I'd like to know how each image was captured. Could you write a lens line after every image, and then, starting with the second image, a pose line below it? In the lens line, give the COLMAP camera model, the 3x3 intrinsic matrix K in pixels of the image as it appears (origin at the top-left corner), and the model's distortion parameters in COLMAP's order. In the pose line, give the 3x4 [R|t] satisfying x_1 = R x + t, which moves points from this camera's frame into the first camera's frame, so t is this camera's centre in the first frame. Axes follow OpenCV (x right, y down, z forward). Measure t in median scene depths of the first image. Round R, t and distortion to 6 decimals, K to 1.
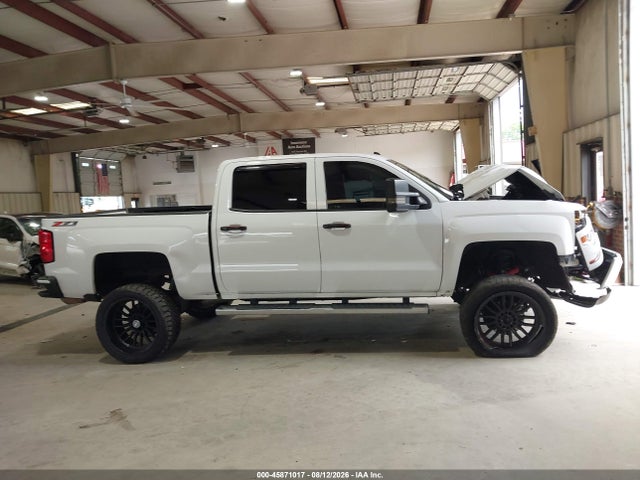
lens RADIAL K [[506.3, 0, 319.7], [0, 506.3, 239.0], [0, 0, 1]] dist [0.041843, -0.050049]
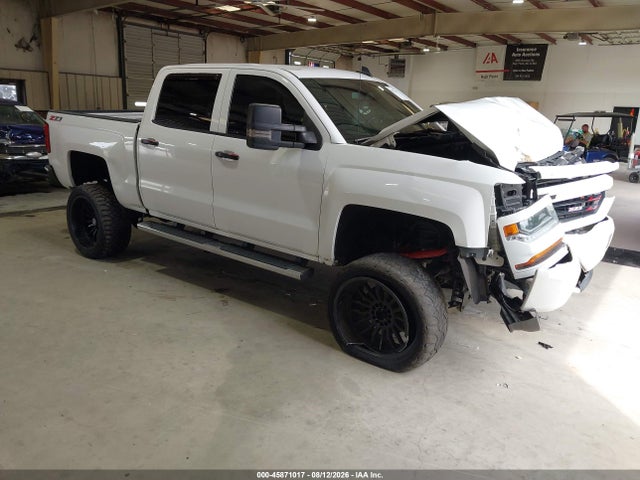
lens RADIAL K [[506.3, 0, 321.1], [0, 506.3, 240.4], [0, 0, 1]] dist [0.041843, -0.050049]
pose [[0.871932, 0.212111, -0.441298, 0.546926], [-0.129960, 0.969224, 0.209080, -0.081994], [0.472065, -0.124952, 0.872664, 0.300527]]
